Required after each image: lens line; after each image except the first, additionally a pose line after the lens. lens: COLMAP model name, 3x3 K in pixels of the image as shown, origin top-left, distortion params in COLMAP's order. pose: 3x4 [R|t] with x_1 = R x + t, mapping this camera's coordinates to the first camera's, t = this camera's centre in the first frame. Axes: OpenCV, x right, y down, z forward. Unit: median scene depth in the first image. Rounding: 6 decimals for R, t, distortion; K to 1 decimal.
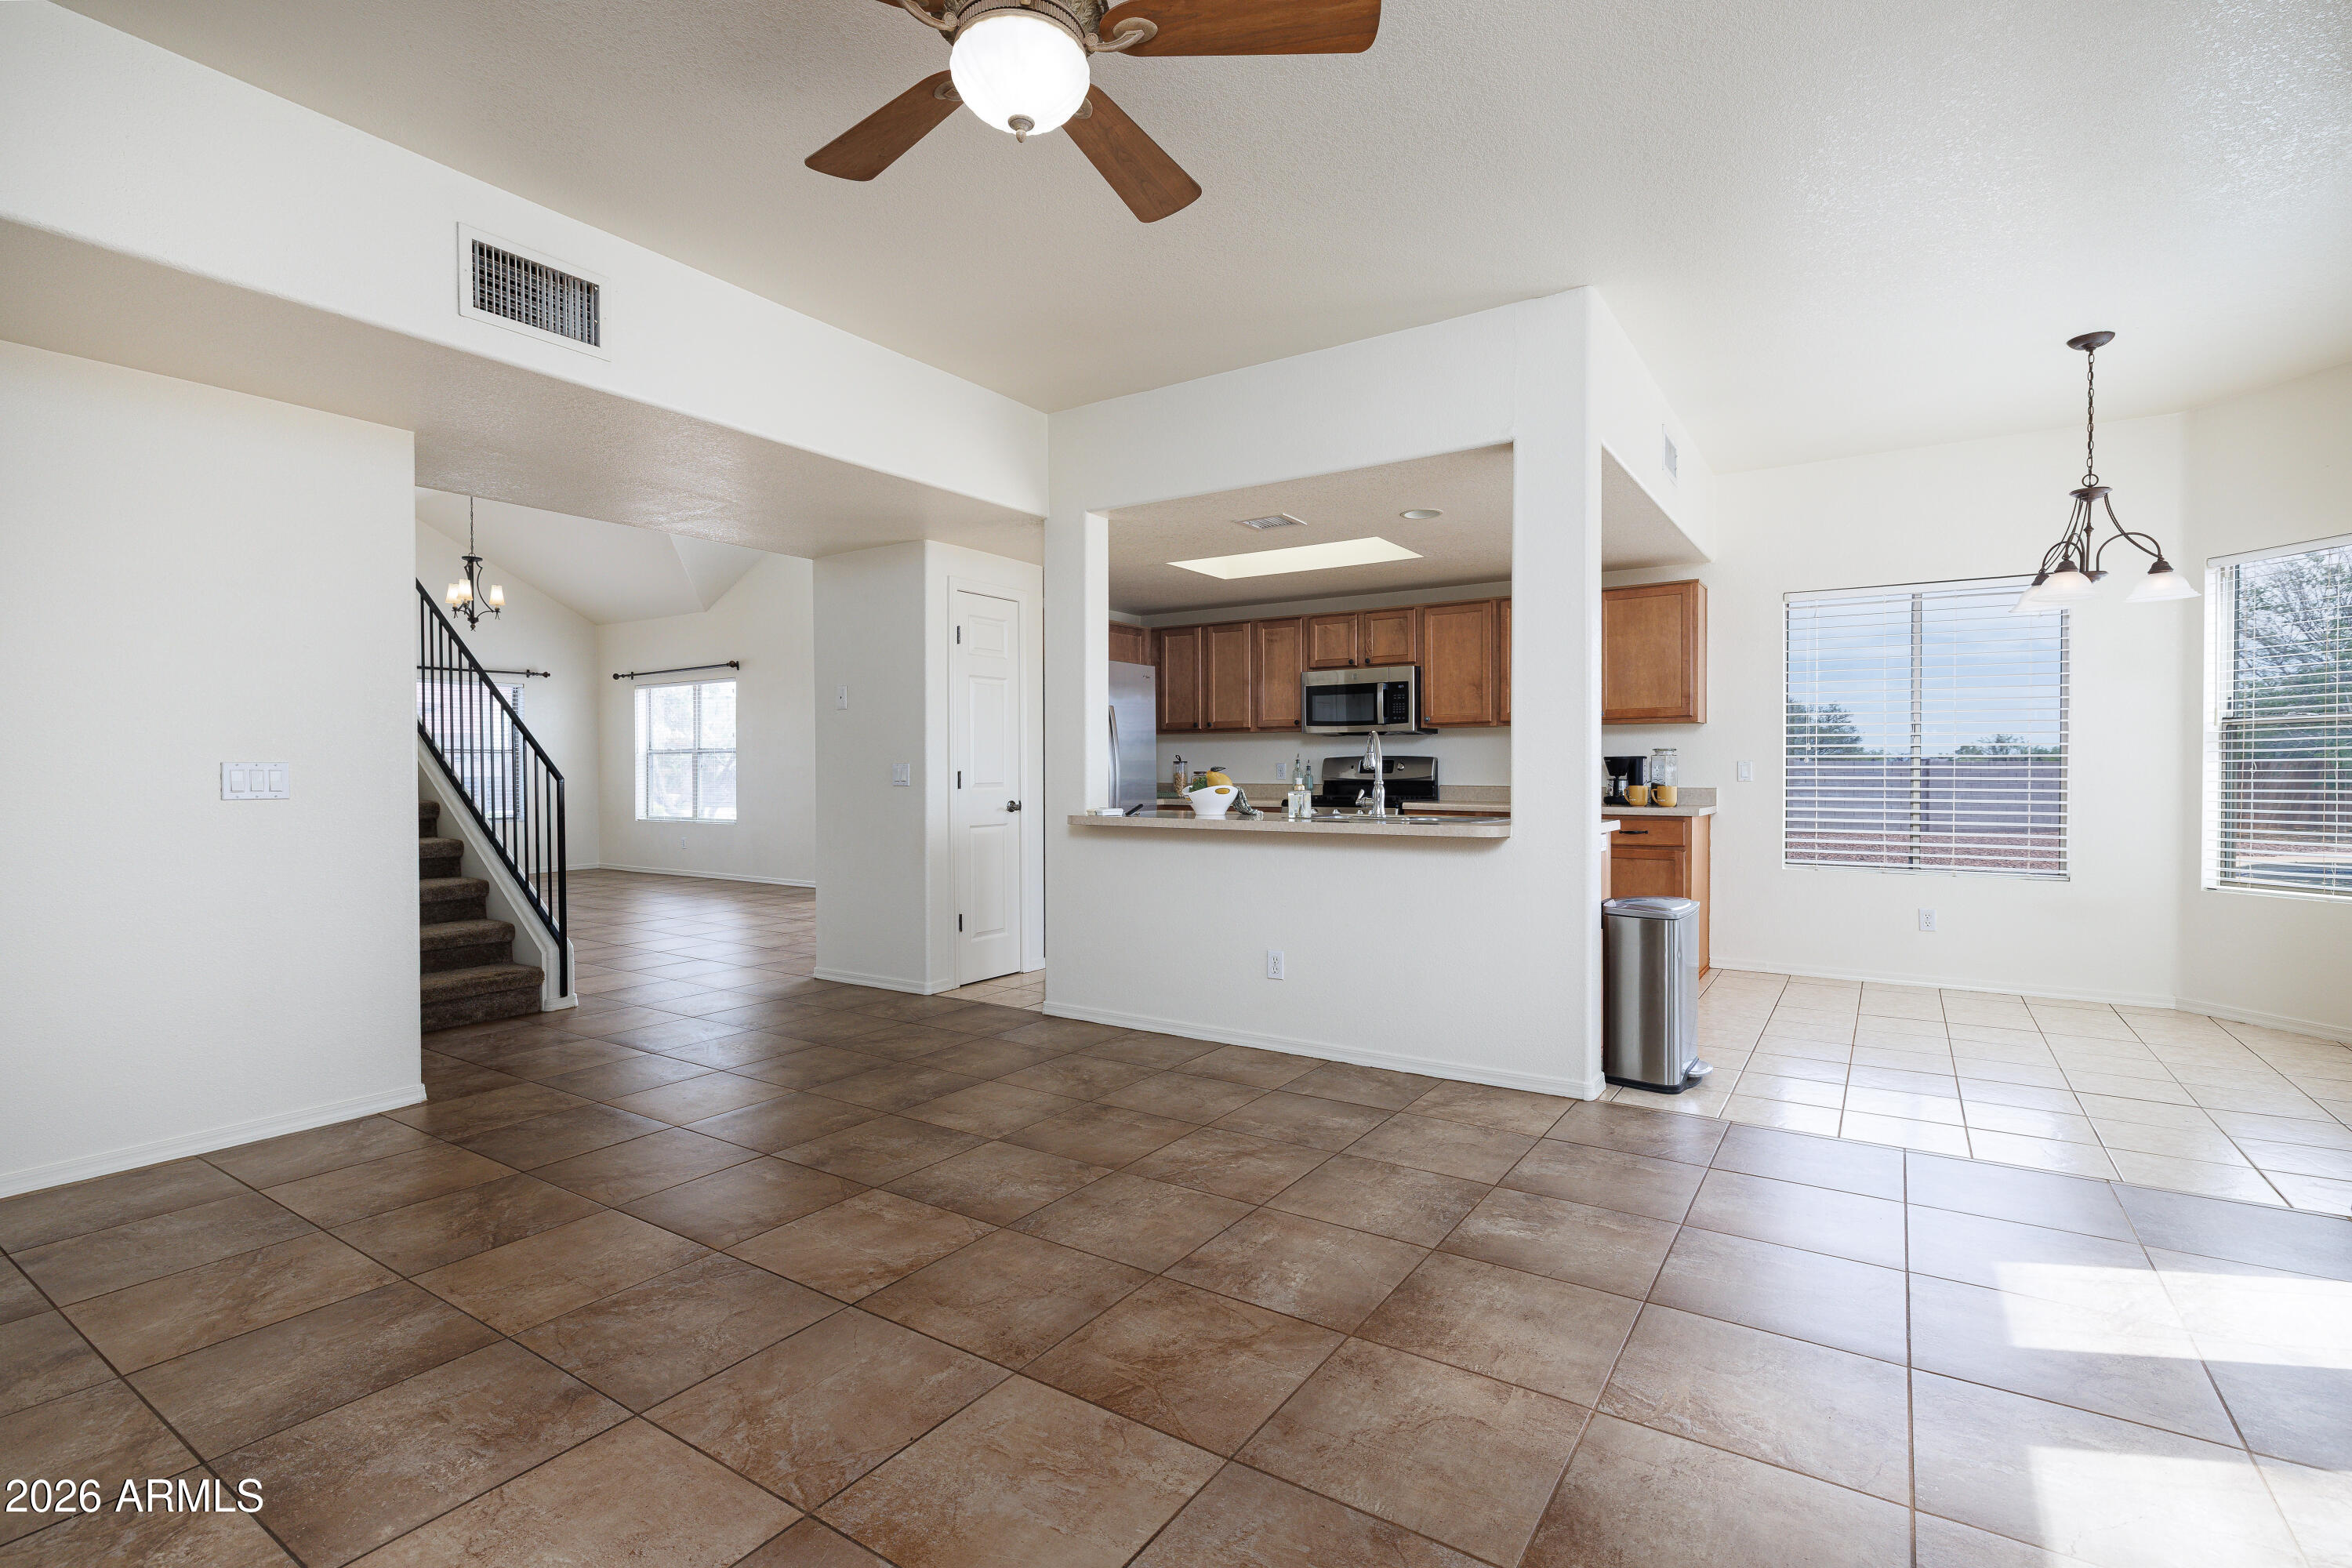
lens RADIAL K [[1079.4, 0, 1190.0], [0, 1079.4, 775.8], [0, 0, 1]] dist [-0.003035, 0.001764]
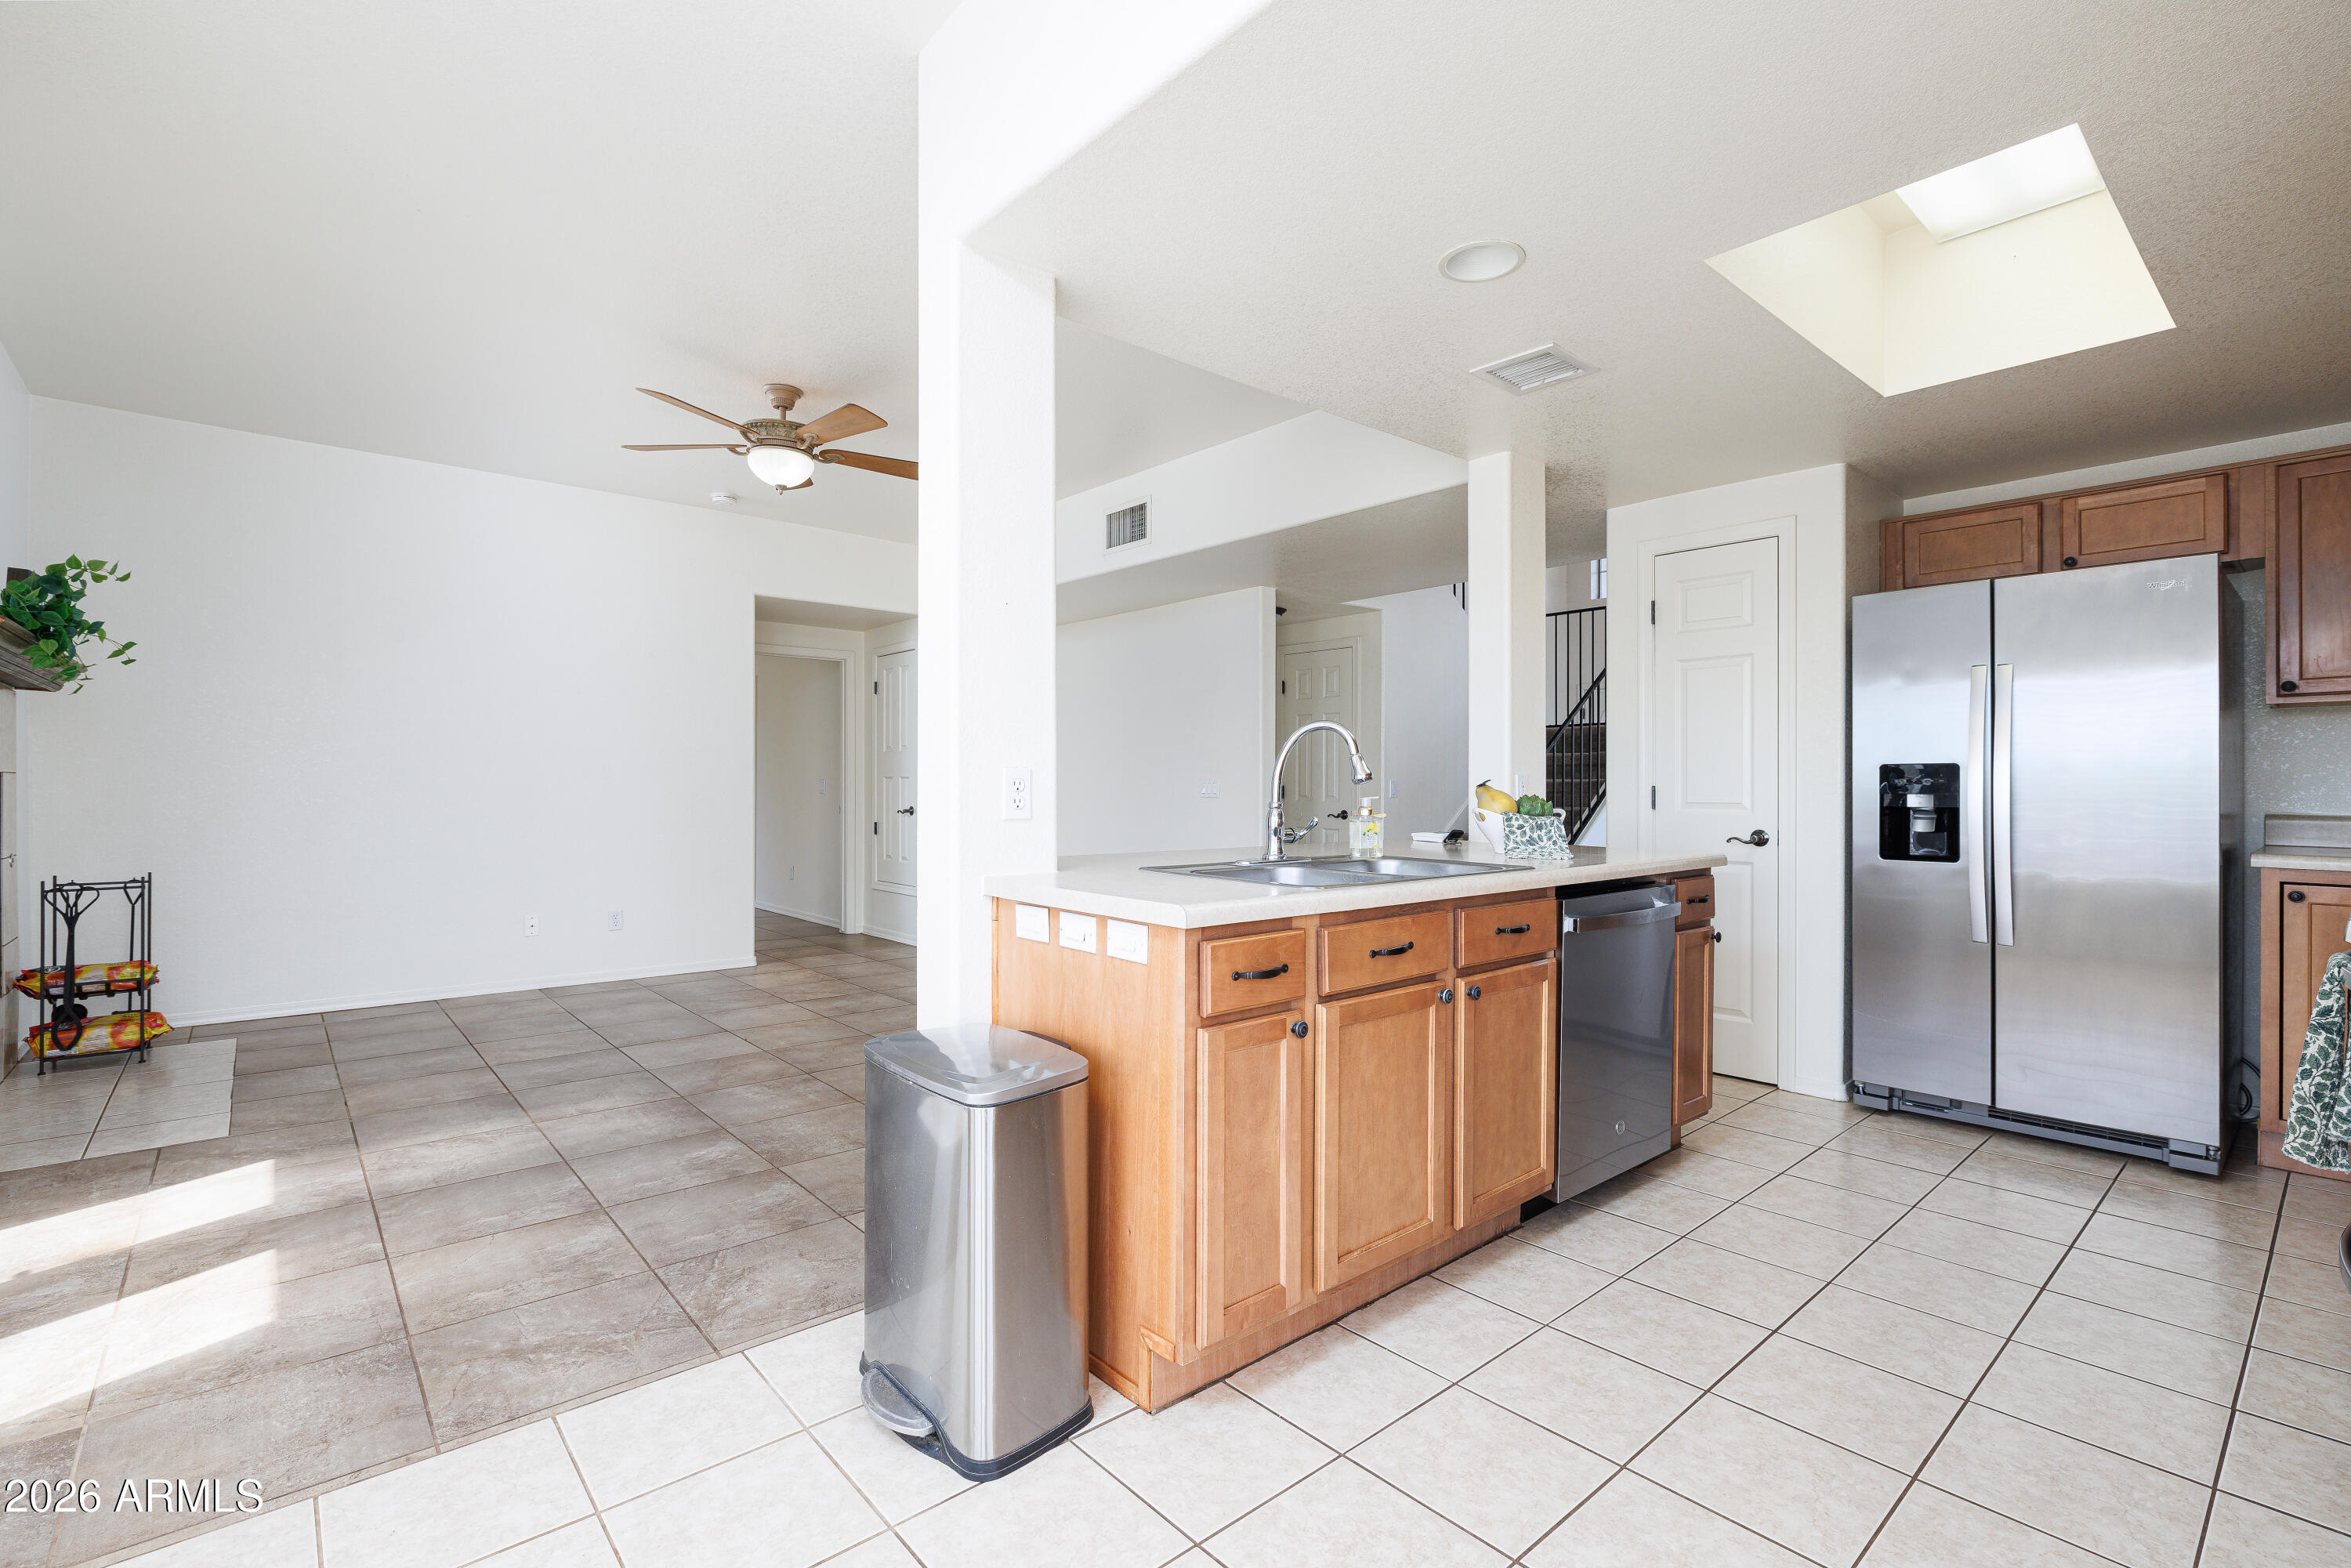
lens RADIAL K [[1078.9, 0, 1168.0], [0, 1078.9, 786.2], [0, 0, 1]] dist [-0.003035, 0.001764]
pose [[-0.286152, 0.004355, -0.958174, 1.236118], [-0.006398, 0.999959, 0.006456, -0.013616], [0.958163, 0.007978, -0.286112, 1.723960]]
